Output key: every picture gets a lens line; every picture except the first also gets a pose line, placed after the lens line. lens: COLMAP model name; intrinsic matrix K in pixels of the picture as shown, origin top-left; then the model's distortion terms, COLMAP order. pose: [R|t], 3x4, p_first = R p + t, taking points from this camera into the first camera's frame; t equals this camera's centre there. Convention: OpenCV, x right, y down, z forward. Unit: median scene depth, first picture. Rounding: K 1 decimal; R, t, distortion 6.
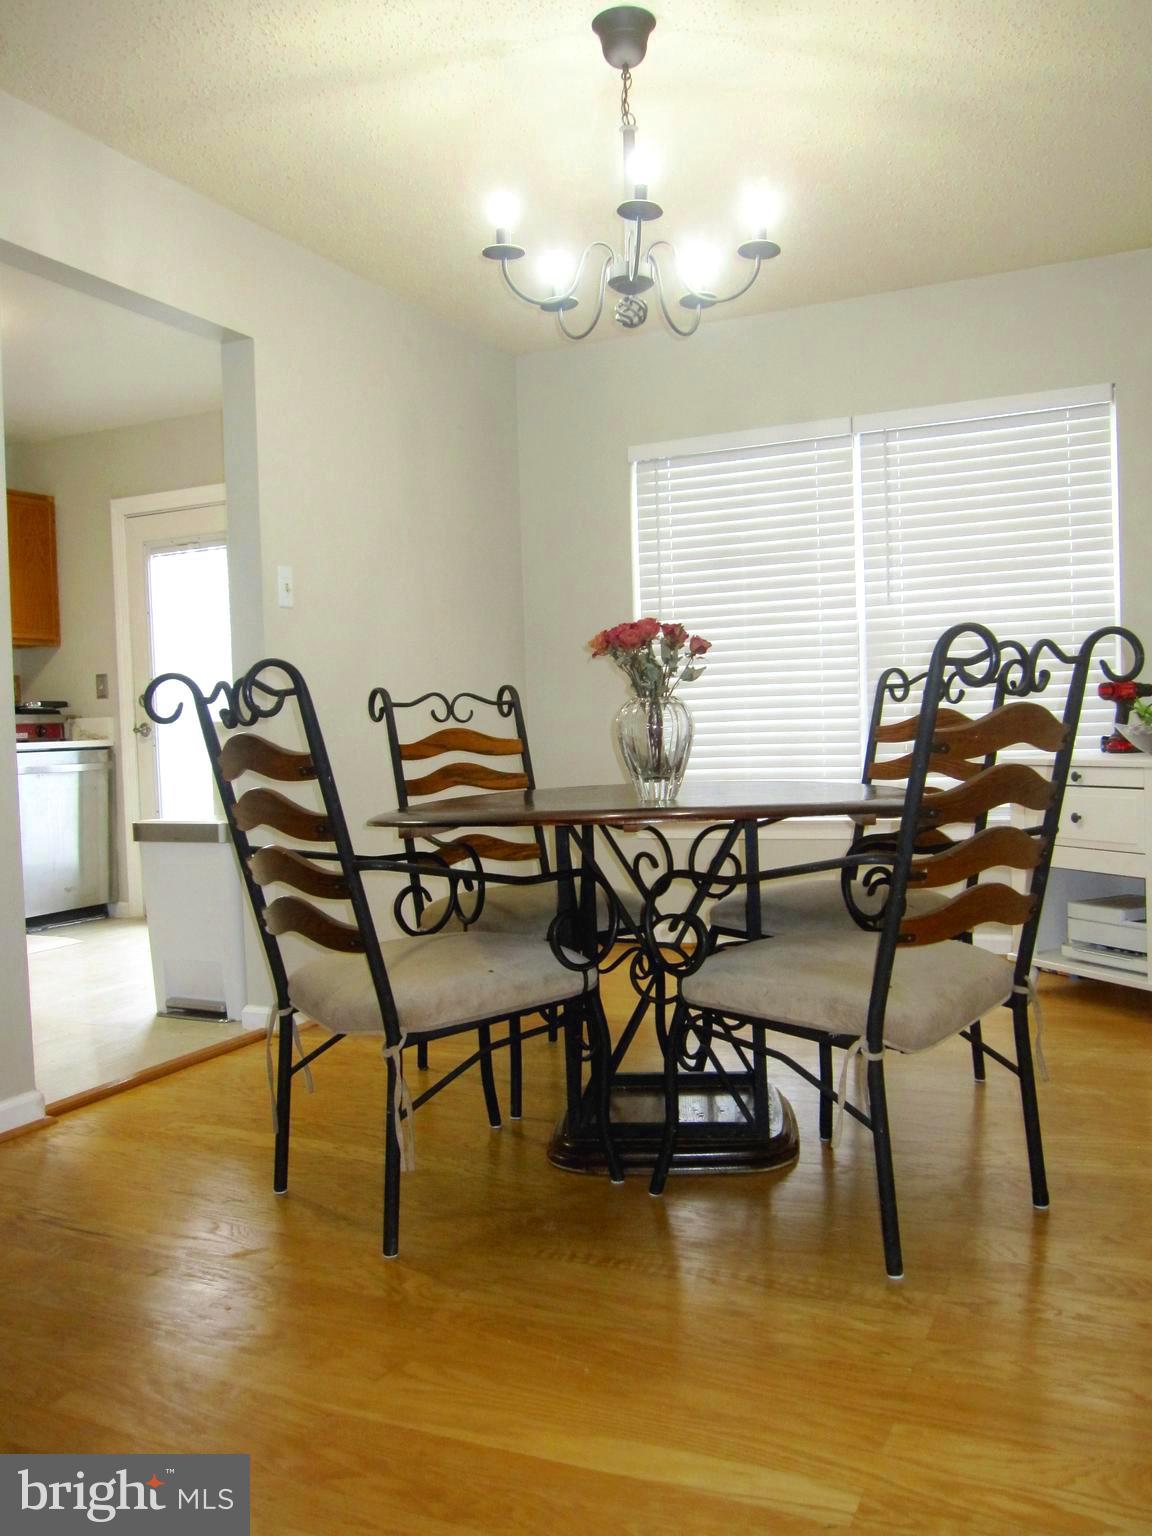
lens RADIAL K [[1275.7, 0, 571.1], [0, 1275.7, 772.9], [0, 0, 1]] dist [-0.067311, 0.041327]
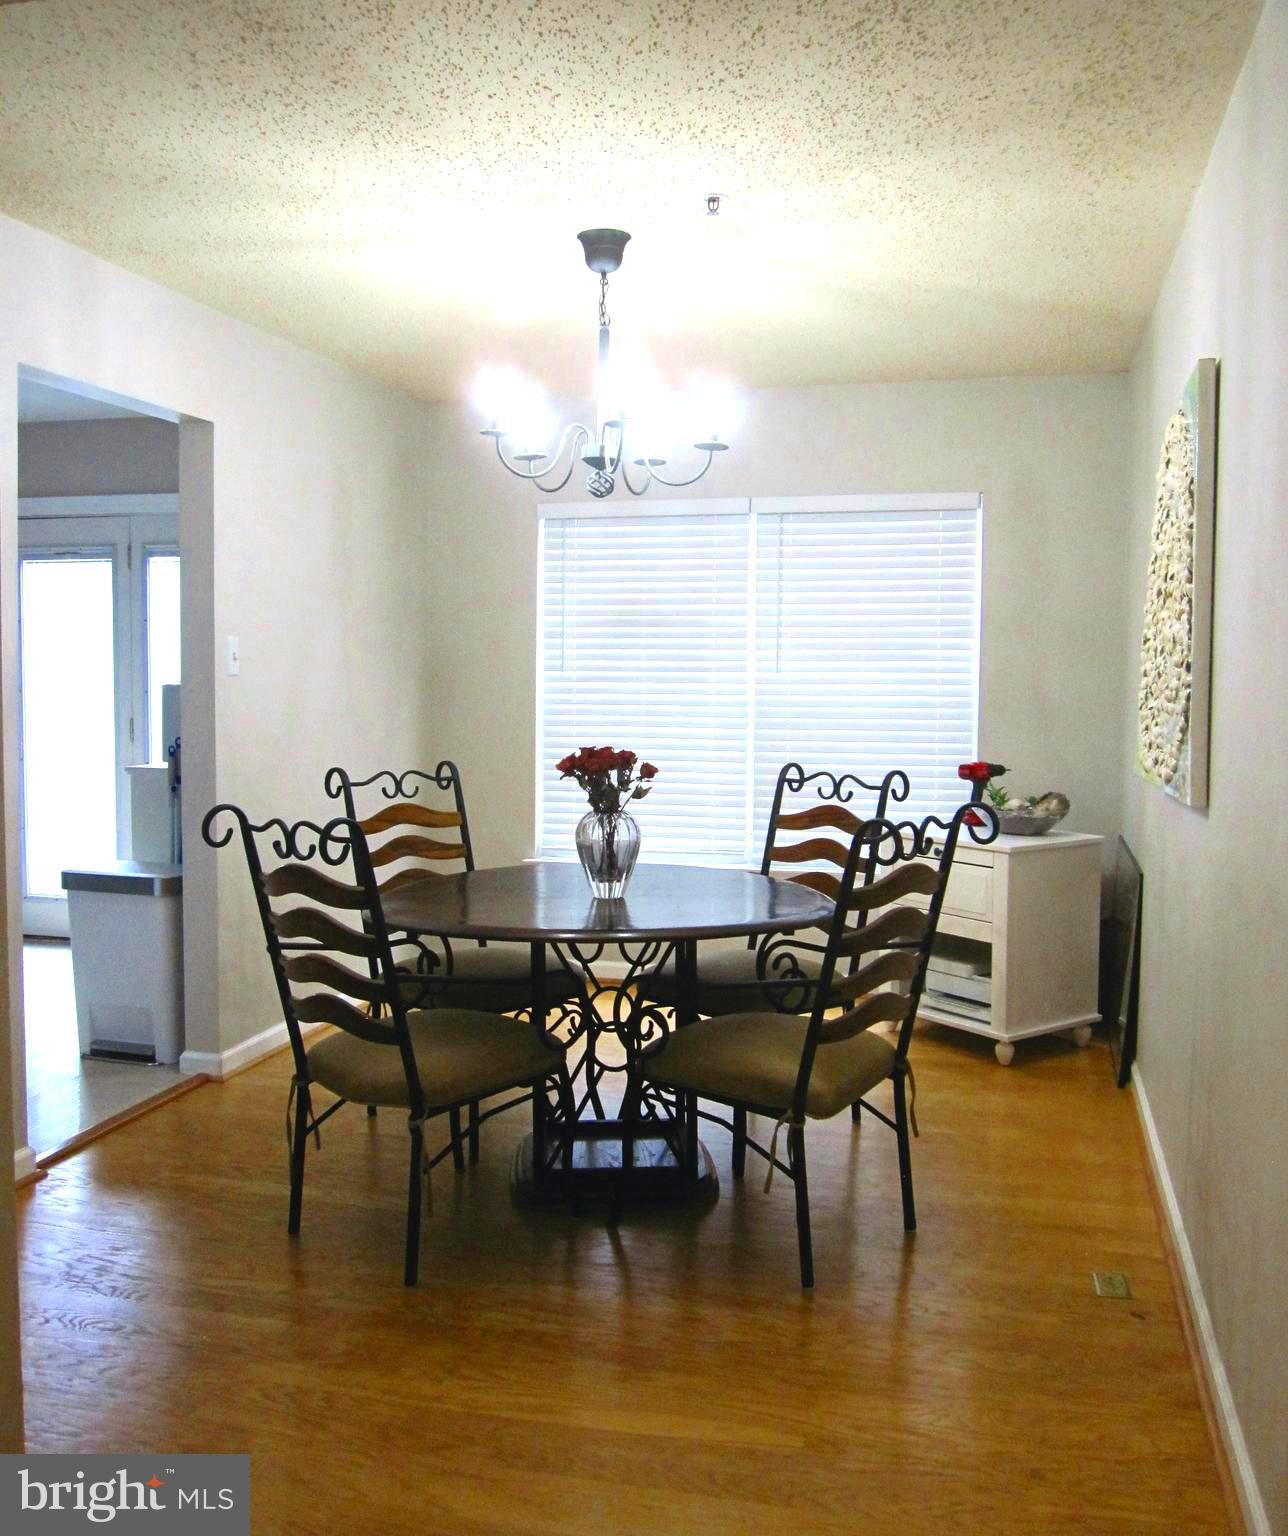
lens RADIAL K [[1397.3, 0, 646.9], [0, 1397.3, 763.3], [0, 0, 1]] dist [-0.044139, -0.001587]
pose [[0.982243, 0.027810, 0.185538, -0.144862], [-0.031450, 0.999366, 0.016707, -0.128208], [-0.184956, -0.022245, 0.982495, -0.293645]]
